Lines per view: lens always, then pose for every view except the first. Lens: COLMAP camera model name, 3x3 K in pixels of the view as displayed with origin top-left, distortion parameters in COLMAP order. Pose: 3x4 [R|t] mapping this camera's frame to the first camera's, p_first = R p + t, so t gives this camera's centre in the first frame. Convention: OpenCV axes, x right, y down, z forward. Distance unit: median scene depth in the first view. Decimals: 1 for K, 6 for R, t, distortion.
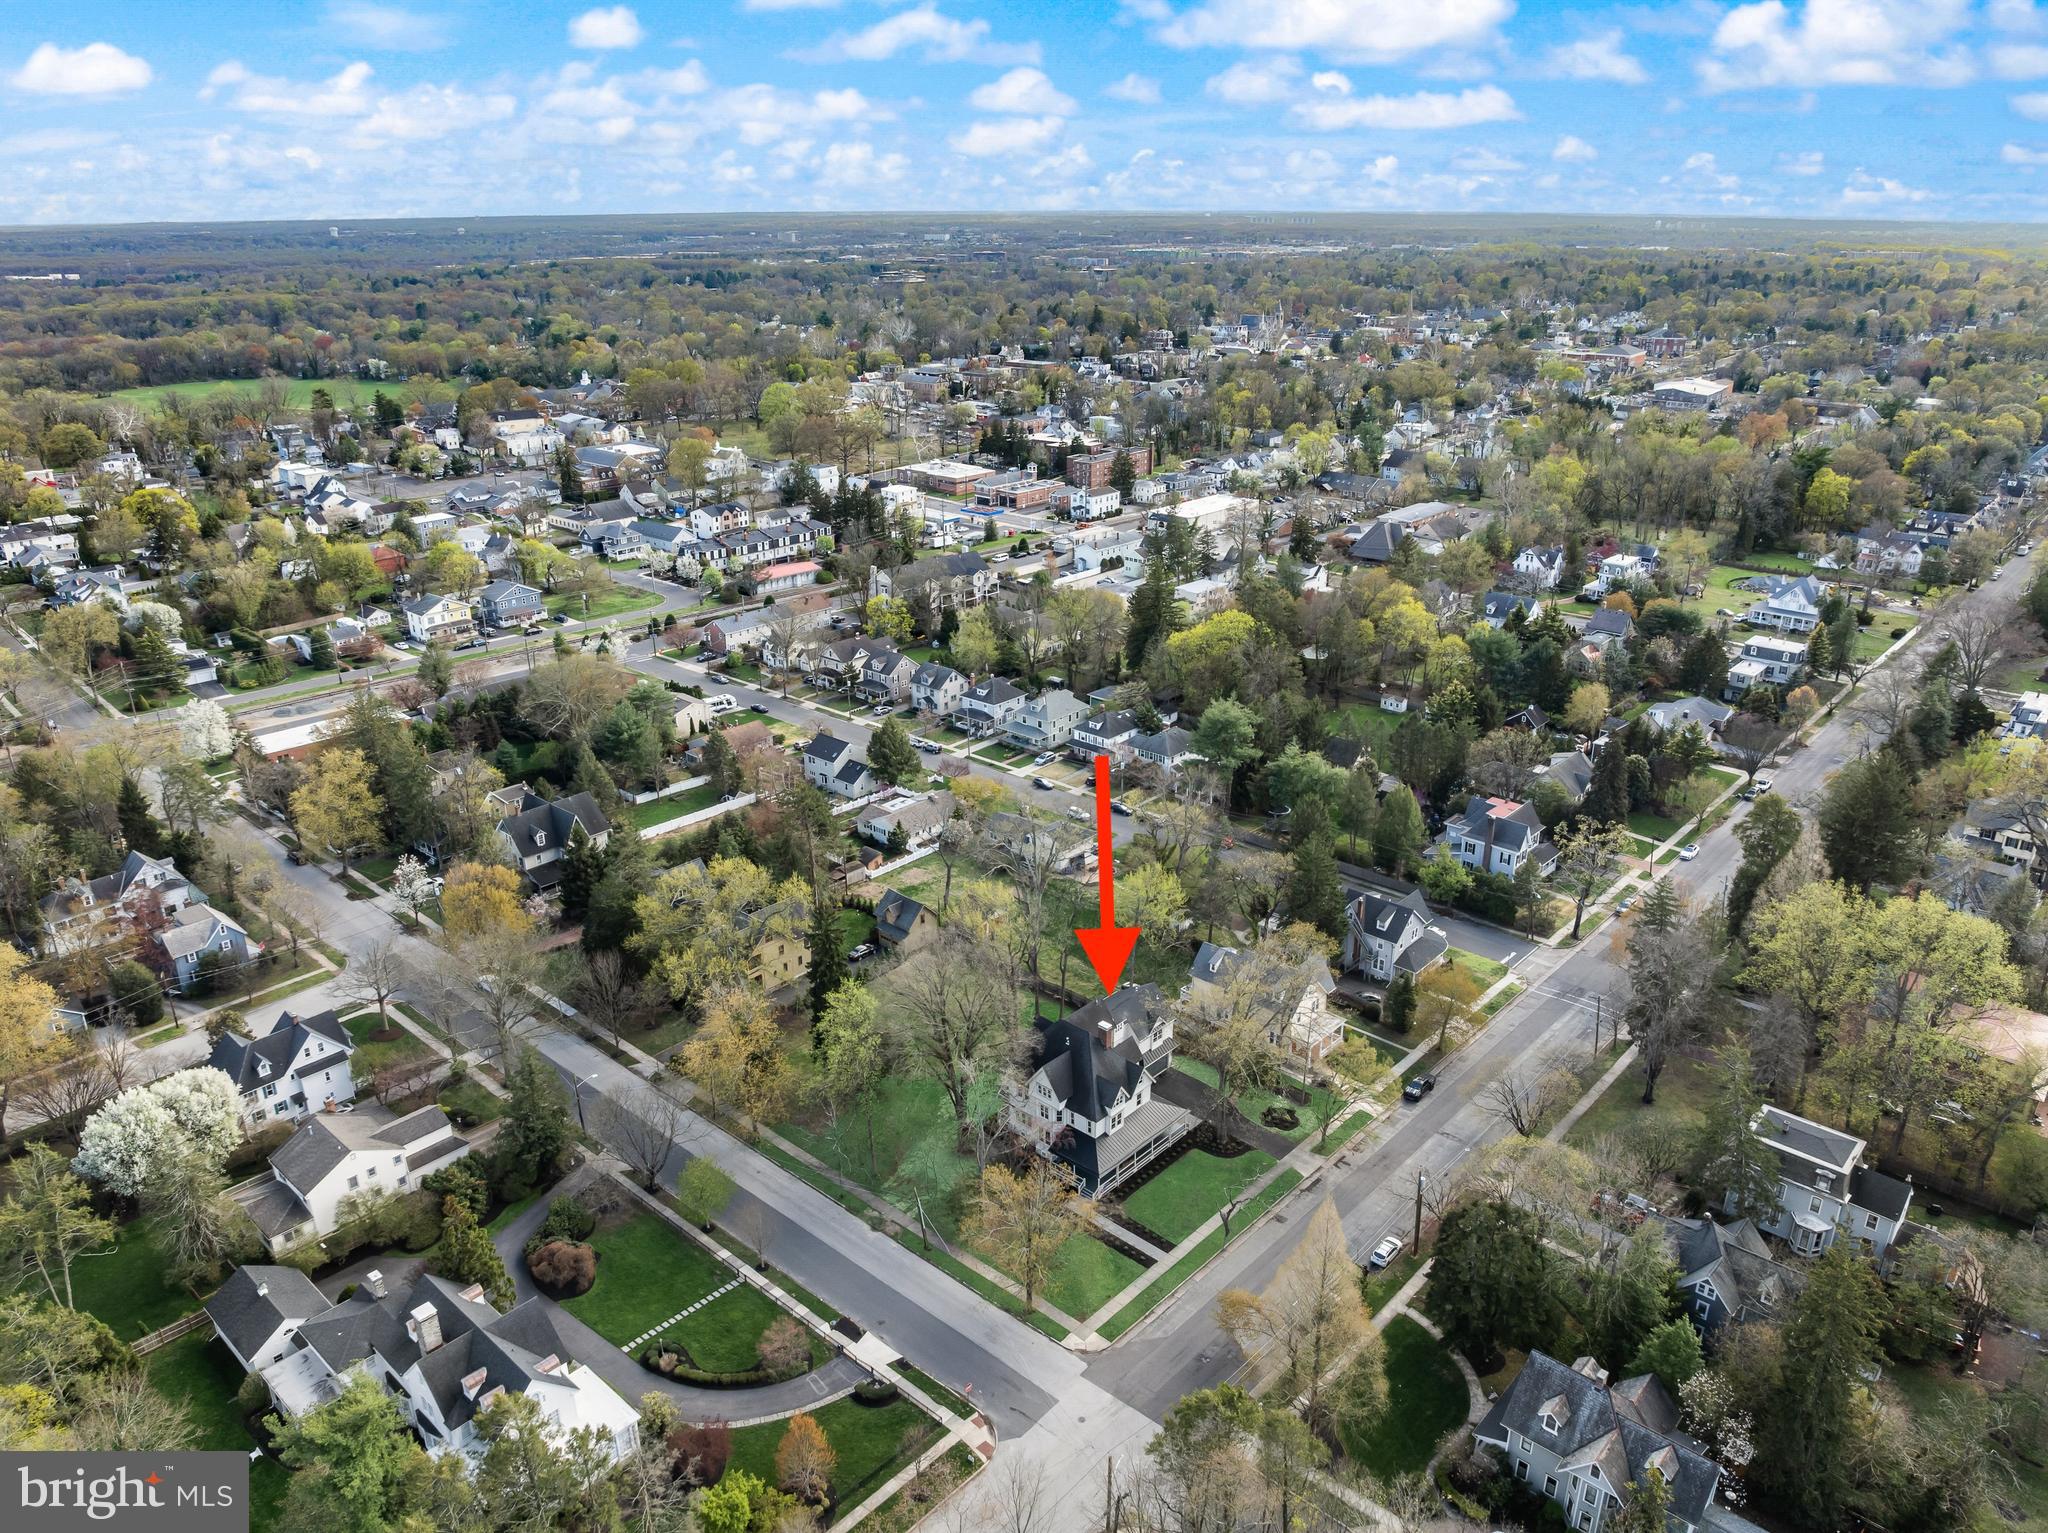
lens RADIAL K [[1446.6, 0, 1027.7], [0, 1446.6, 769.6], [0, 0, 1]] dist [-0.048408, 0.025069]
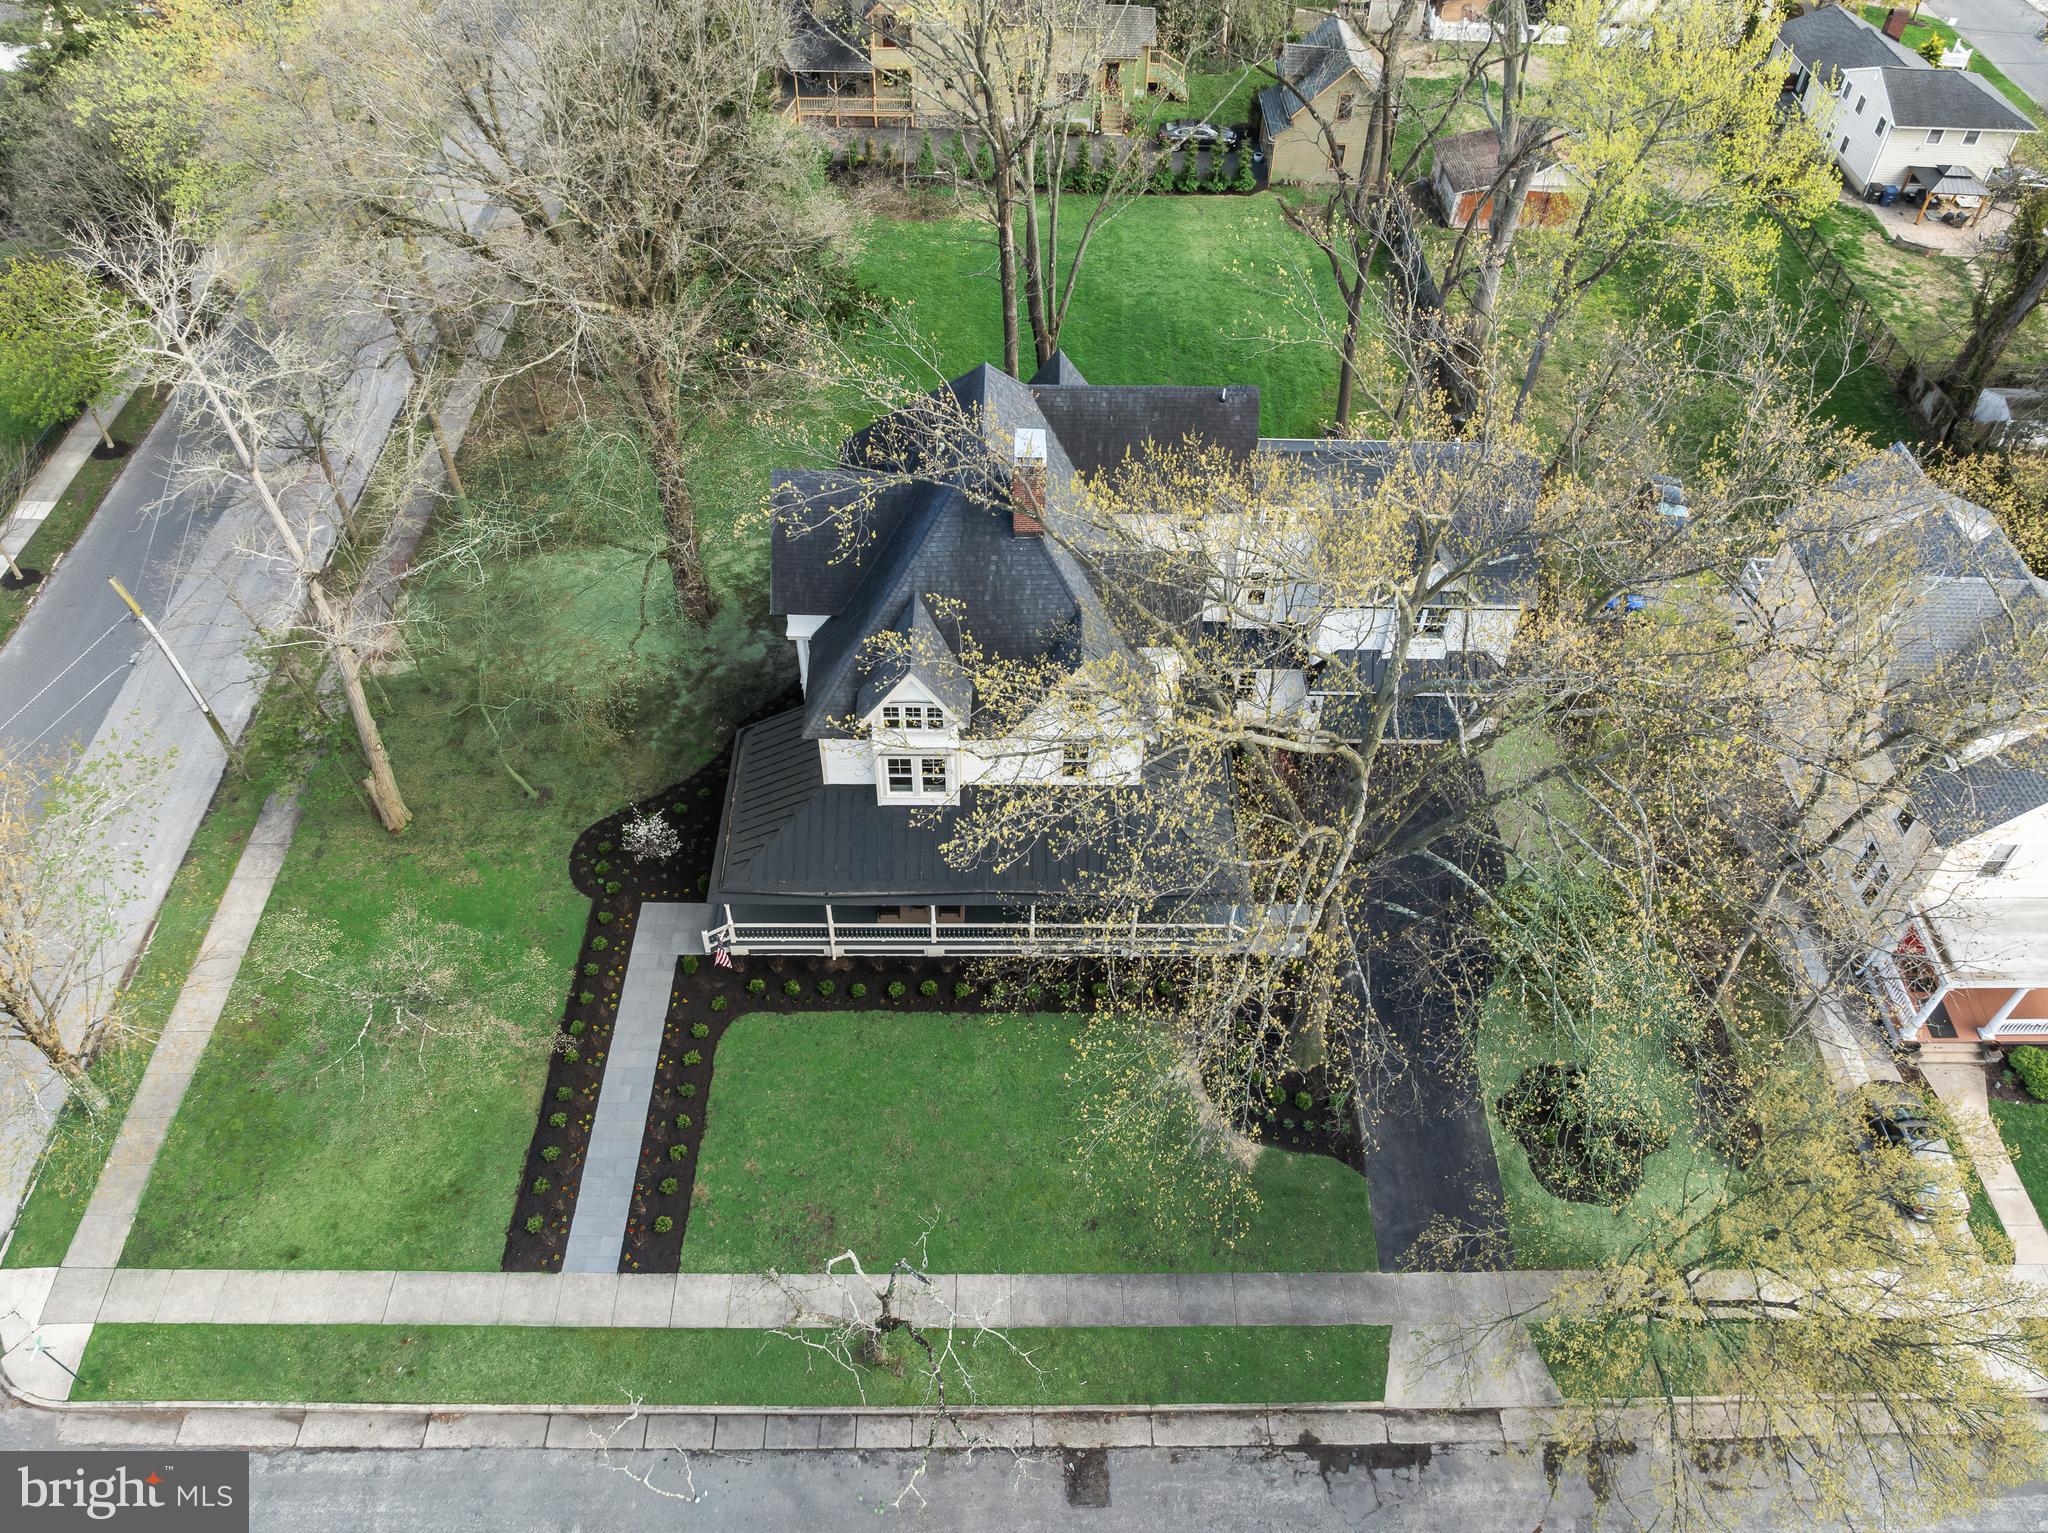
lens RADIAL K [[1521.4, 0, 1057.9], [0, 1521.4, 784.8], [0, 0, 1]] dist [-0.059364, 0.031955]
pose [[0.685257, 0.548151, -0.479535, 0.212190], [-0.299320, 0.812218, 0.500709, 0.088790], [0.663951, -0.199580, 0.720650, 0.779428]]
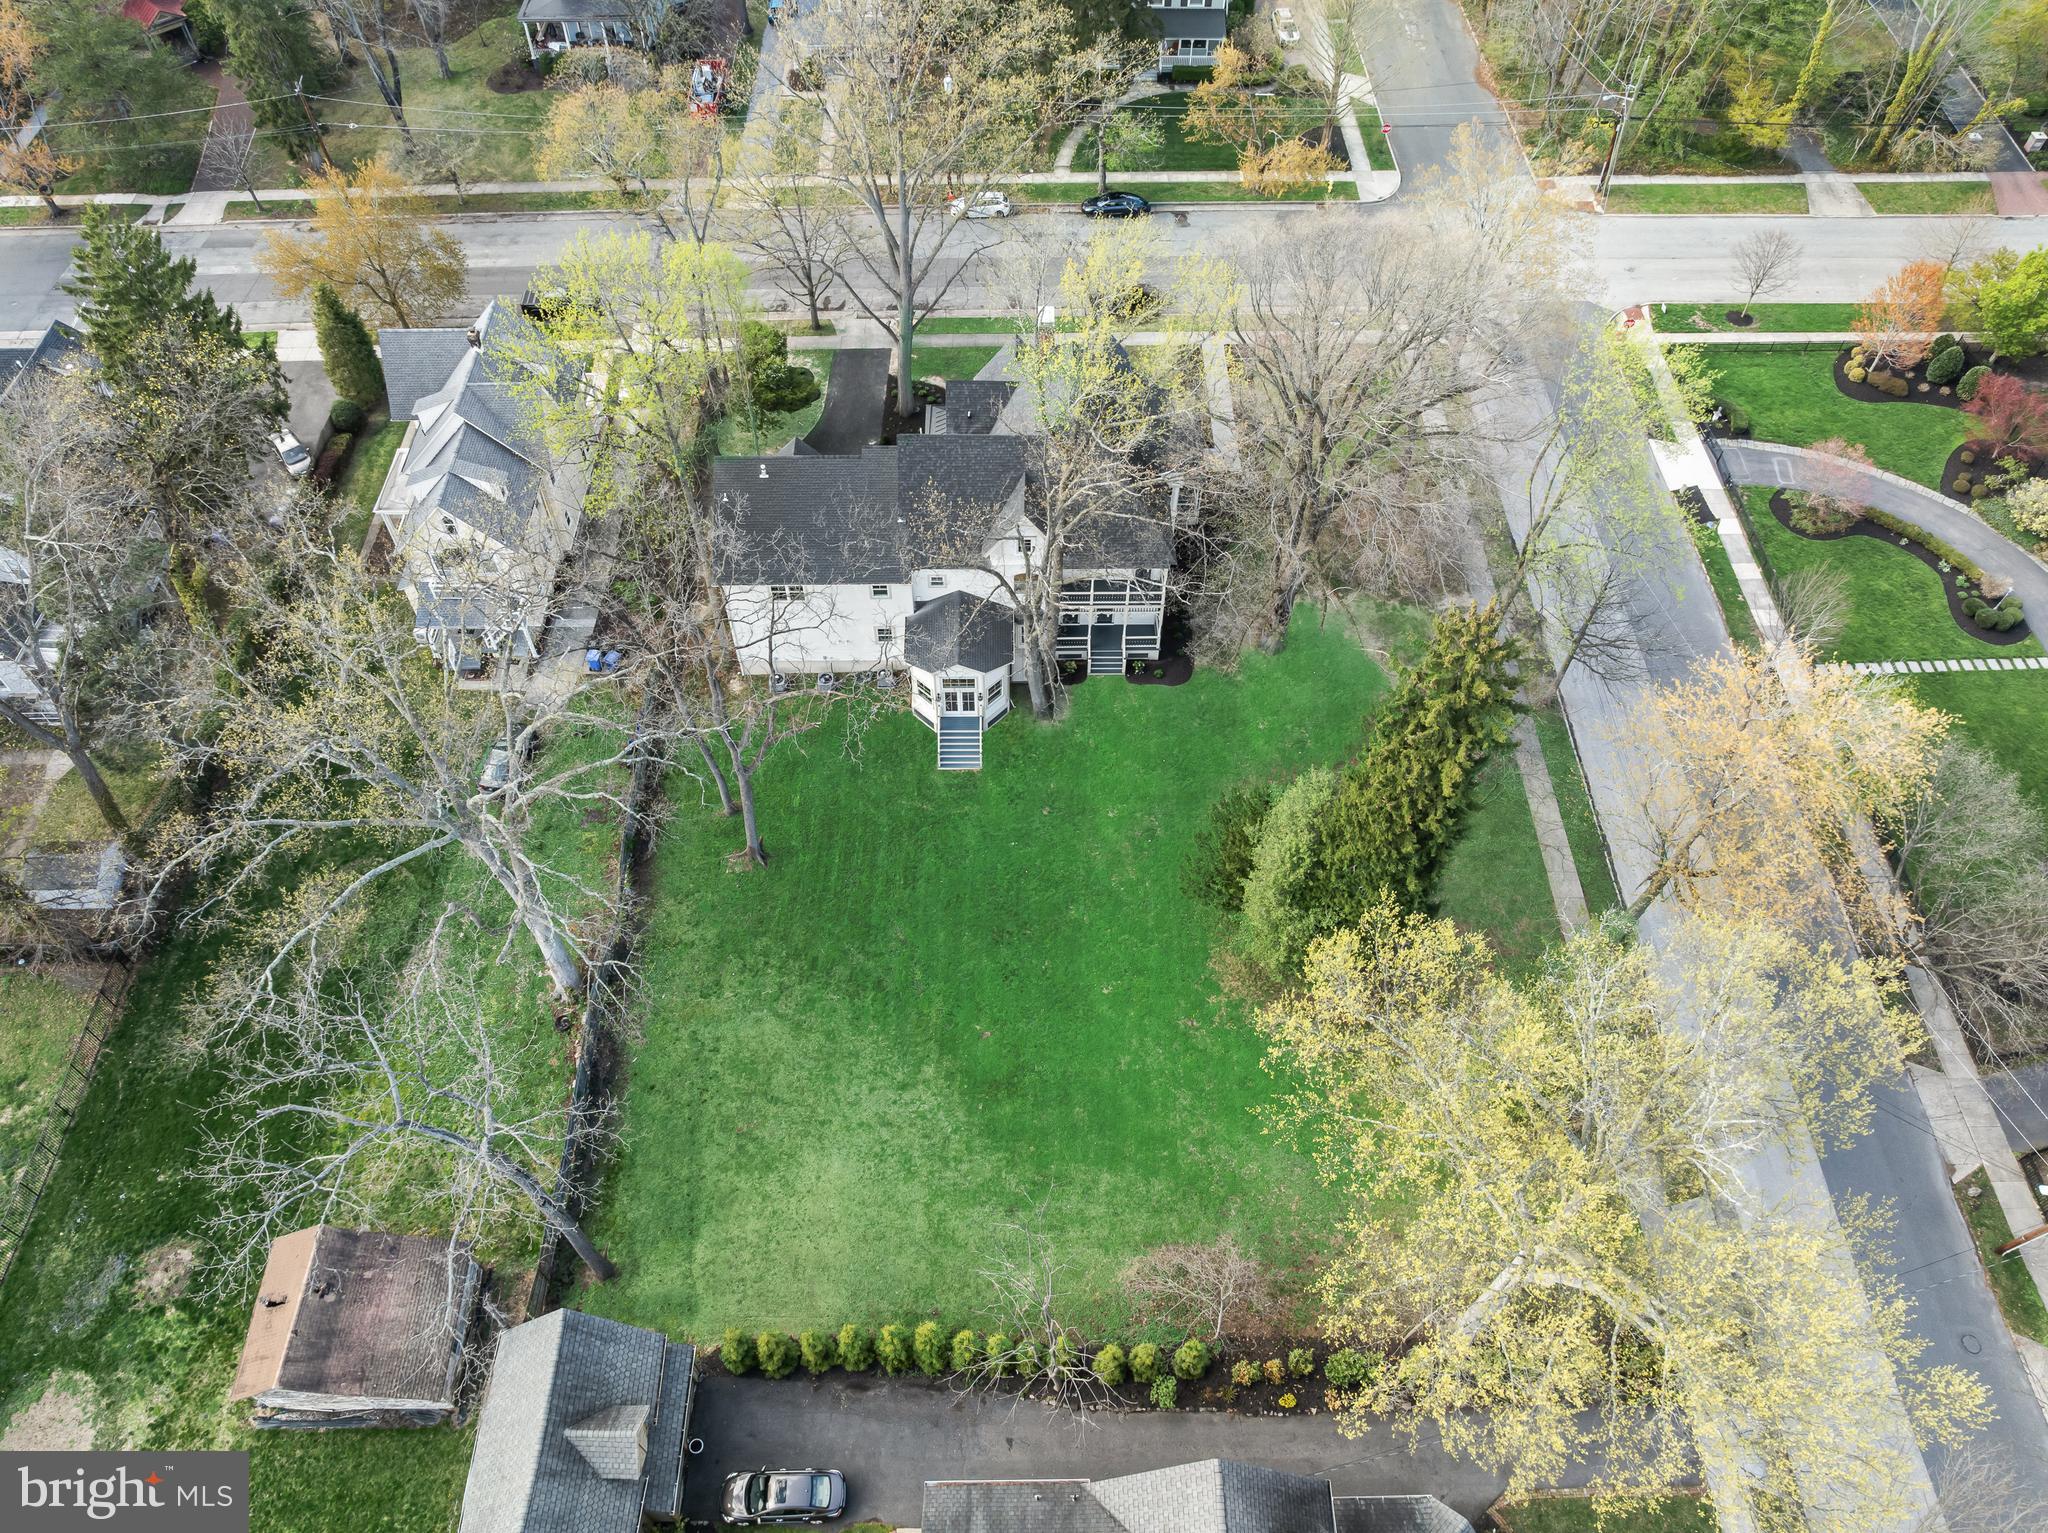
lens RADIAL K [[1446.6, 0, 1027.7], [0, 1446.6, 769.6], [0, 0, 1]] dist [-0.048408, 0.025069]
pose [[-0.678240, -0.586087, 0.443275, -0.229376], [0.270900, 0.361320, 0.892223, -0.184843], [-0.683084, 0.725224, -0.086291, 1.121110]]
